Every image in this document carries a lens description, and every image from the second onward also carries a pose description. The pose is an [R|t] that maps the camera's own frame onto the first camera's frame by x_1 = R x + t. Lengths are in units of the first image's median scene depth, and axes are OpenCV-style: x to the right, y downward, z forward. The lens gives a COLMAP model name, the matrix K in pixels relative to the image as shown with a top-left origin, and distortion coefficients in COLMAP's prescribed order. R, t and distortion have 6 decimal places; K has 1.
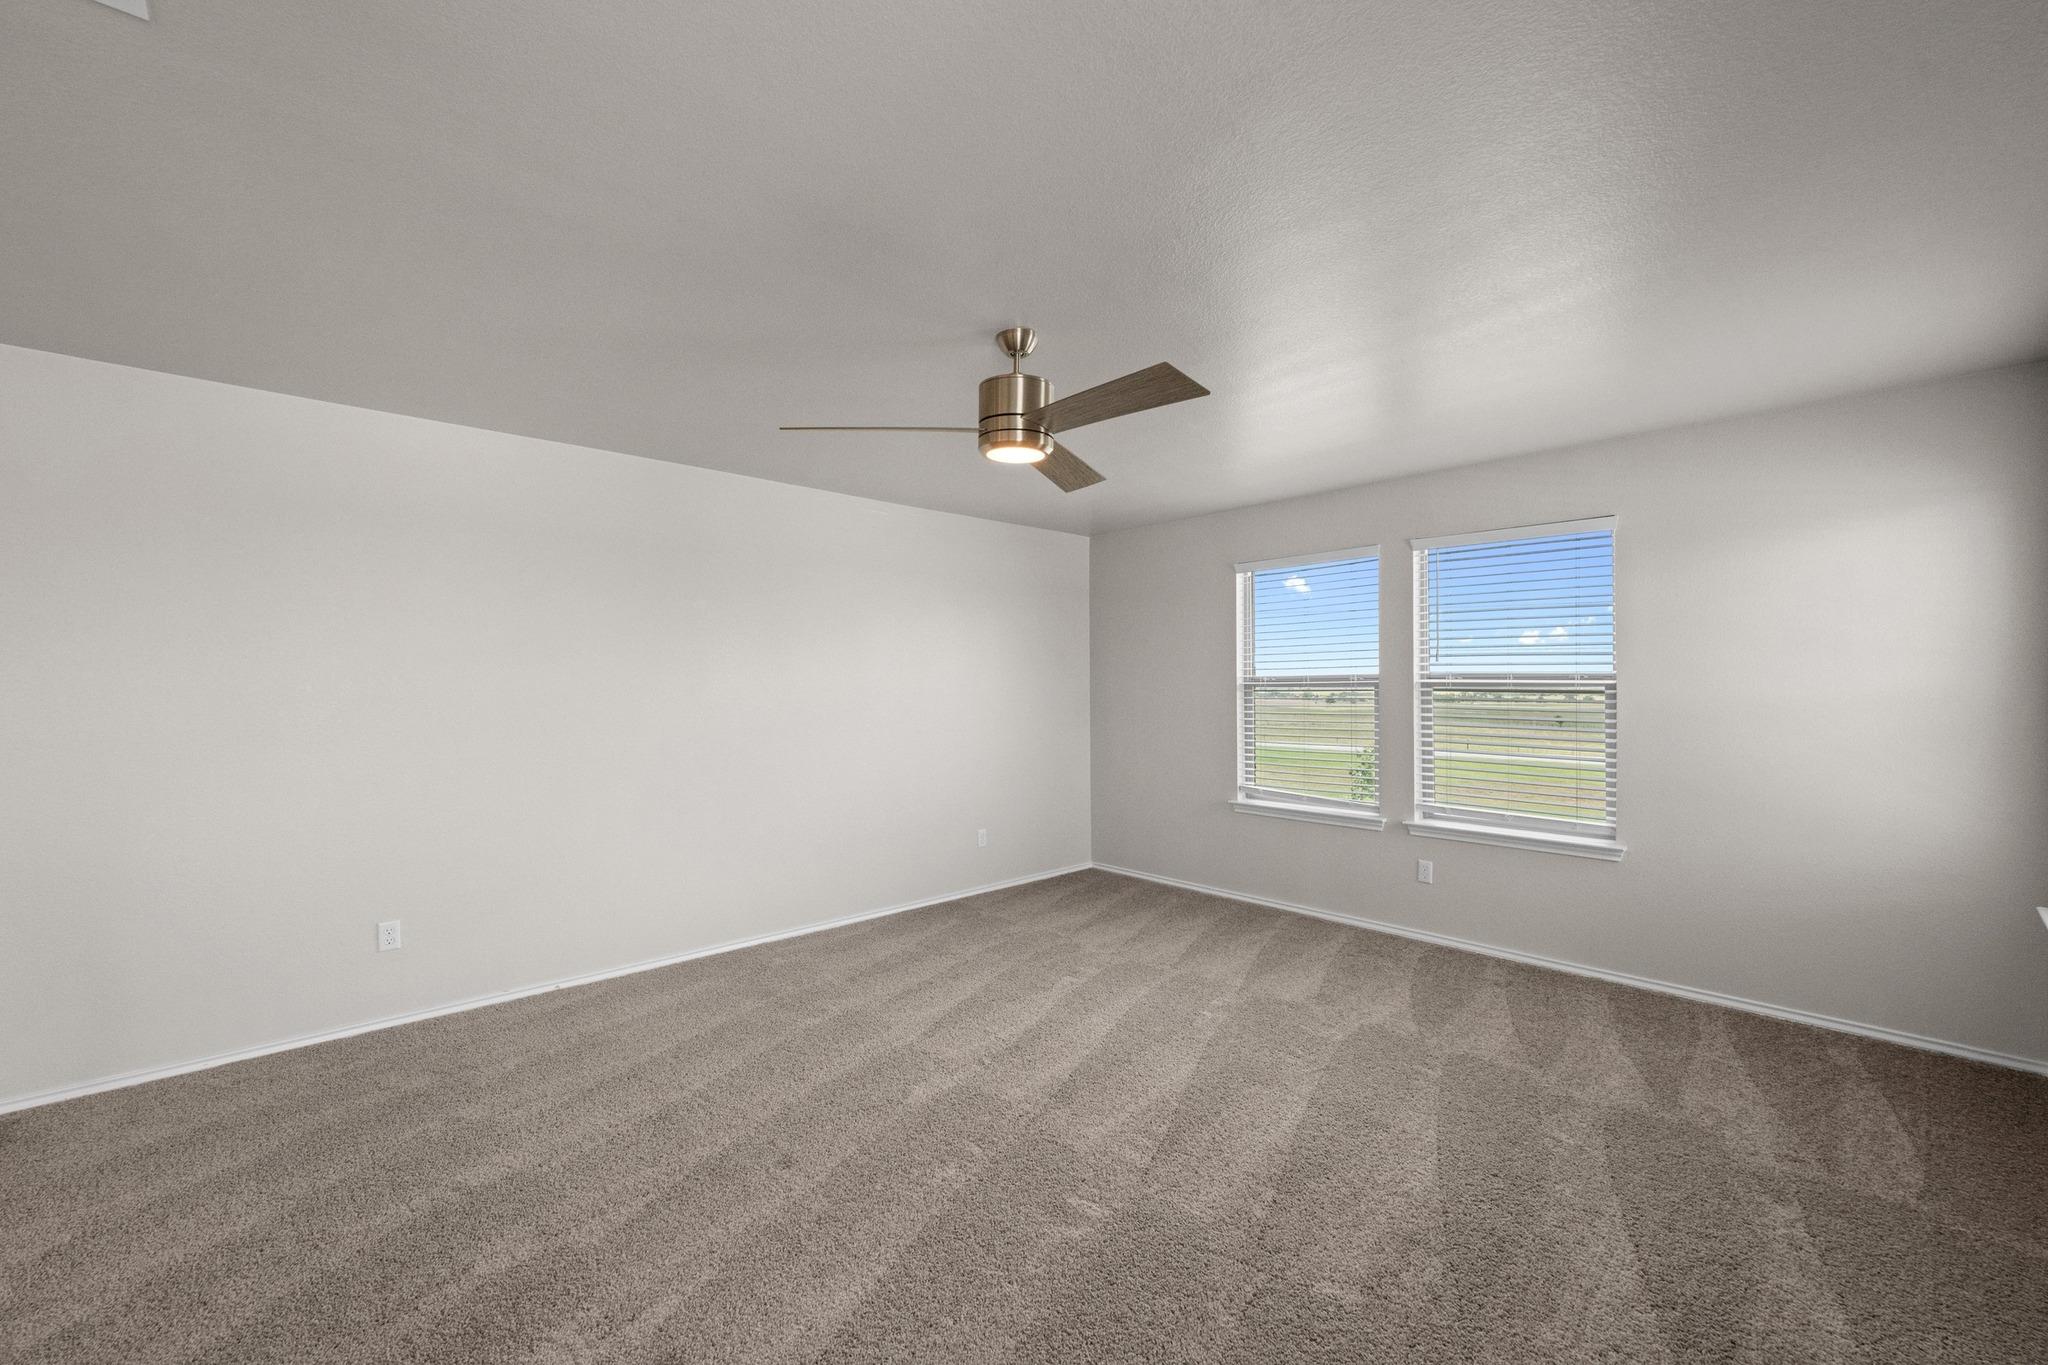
lens RADIAL K [[817.8, 0, 1019.9], [0, 817.8, 683.7], [0, 0, 1]] dist [0.000860, 0.000227]
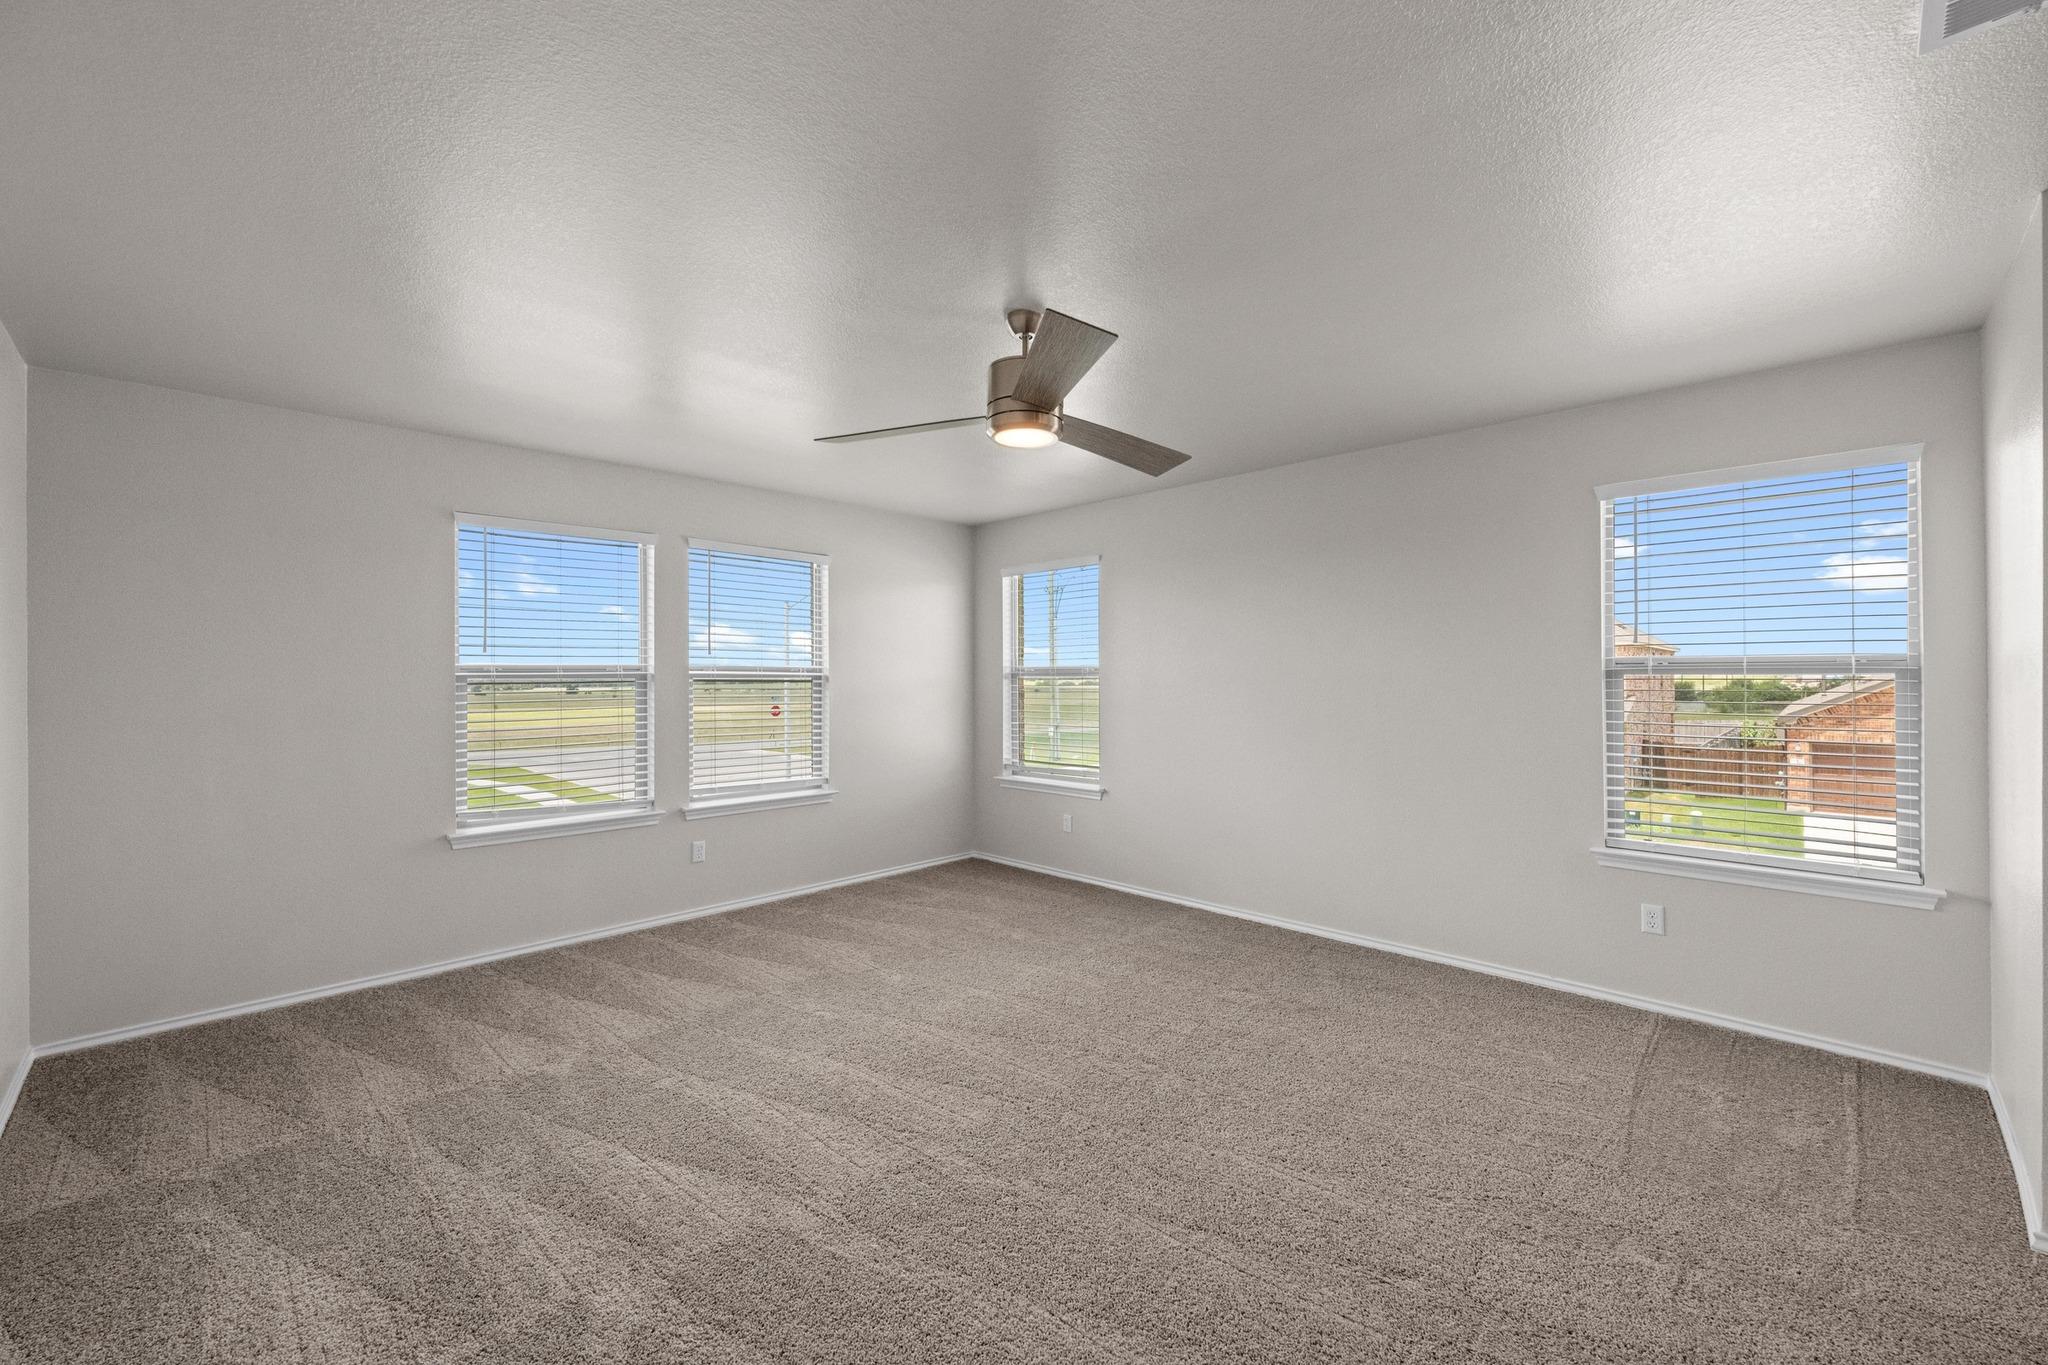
lens RADIAL K [[817.8, 0, 1029.3], [0, 817.8, 674.7], [0, 0, 1]] dist [0.000860, 0.000227]
pose [[-0.048807, 0.002783, 0.998804, -0.573575], [0.002225, 0.999994, -0.002677, 0.004283], [-0.998806, 0.002092, -0.048813, 0.610645]]
